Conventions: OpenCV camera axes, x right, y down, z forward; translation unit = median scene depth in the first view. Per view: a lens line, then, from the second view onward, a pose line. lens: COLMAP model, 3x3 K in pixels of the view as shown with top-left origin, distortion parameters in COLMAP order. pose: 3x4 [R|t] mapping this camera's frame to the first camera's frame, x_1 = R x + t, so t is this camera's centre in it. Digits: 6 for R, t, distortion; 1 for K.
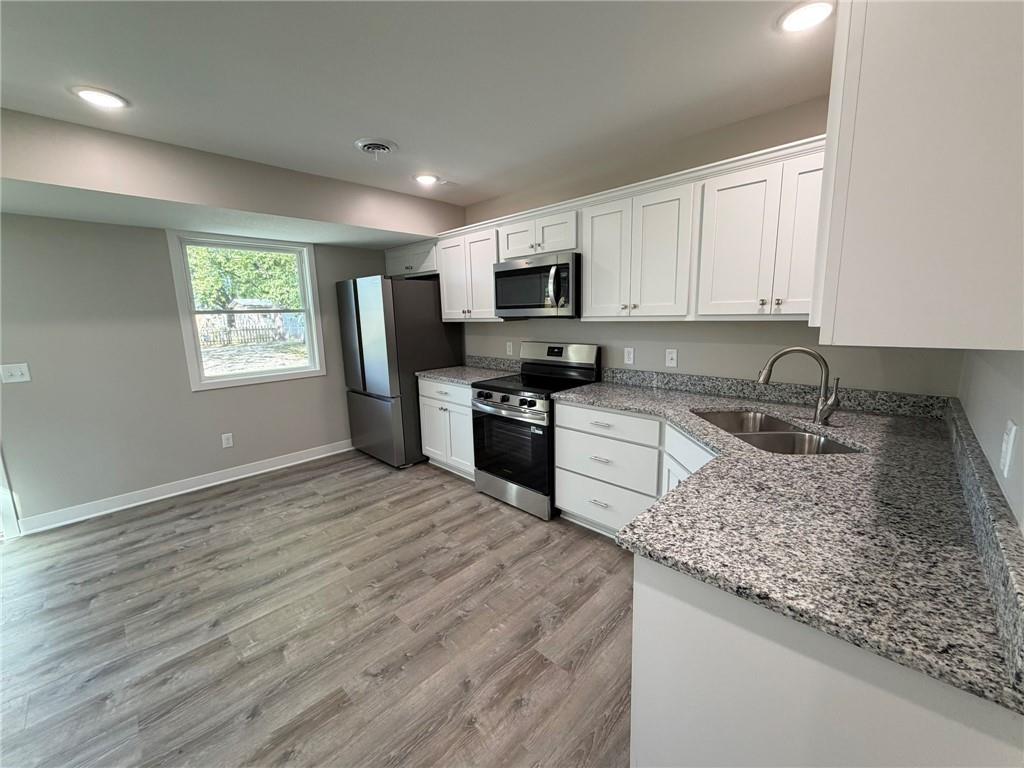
lens RADIAL K [[409.4, 0, 508.4], [0, 409.4, 382.7], [0, 0, 1]] dist [0.001125, 0.000314]
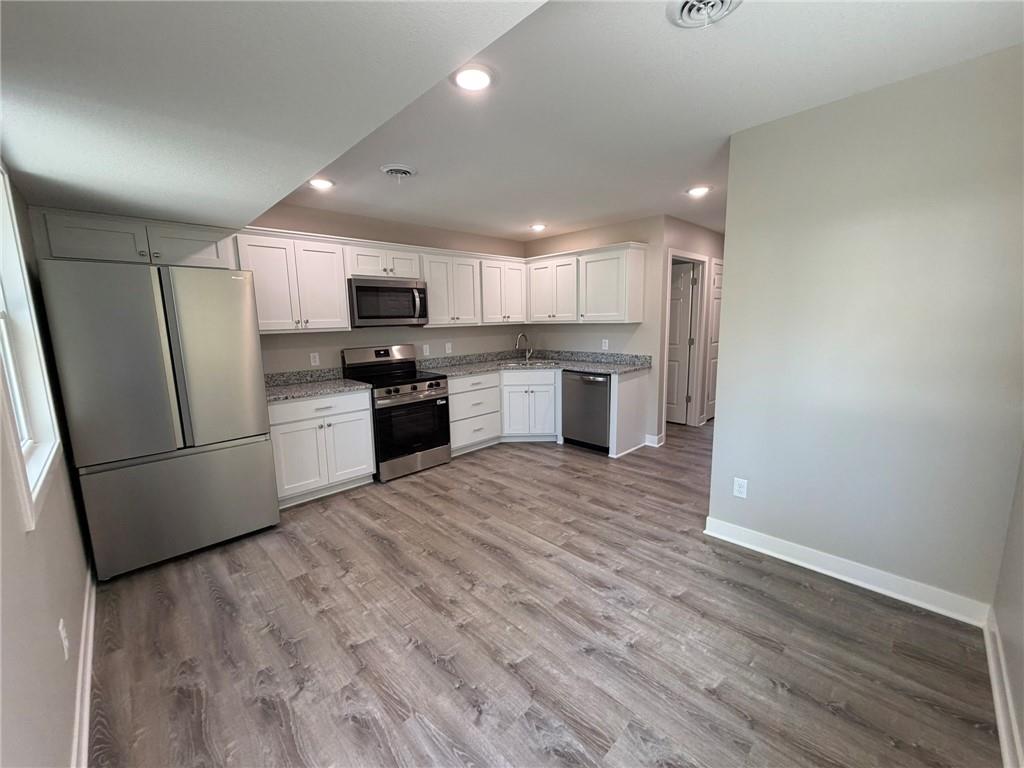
lens RADIAL K [[409.4, 0, 509.4], [0, 409.4, 383.4], [0, 0, 1]] dist [0.001125, 0.000314]
pose [[0.025125, -0.134729, 0.990564, -1.302780], [0.191266, 0.973220, 0.127518, -0.082775], [-0.981217, 0.186257, 0.050222, 0.652764]]
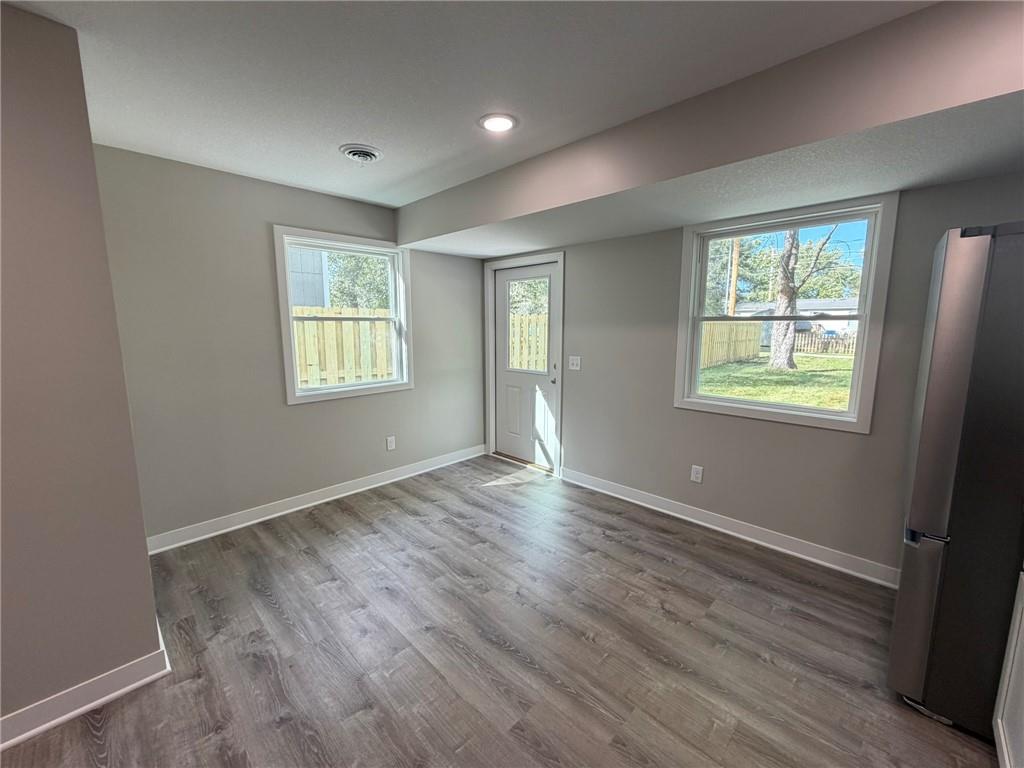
lens RADIAL K [[409.4, 0, 511.2], [0, 409.4, 378.4], [0, 0, 1]] dist [0.001125, 0.000314]
pose [[0.000131, 0.156988, -0.987601, 0.127790], [-0.170571, 0.973131, 0.154665, -0.139605], [0.985345, 0.168436, 0.026905, 0.728092]]
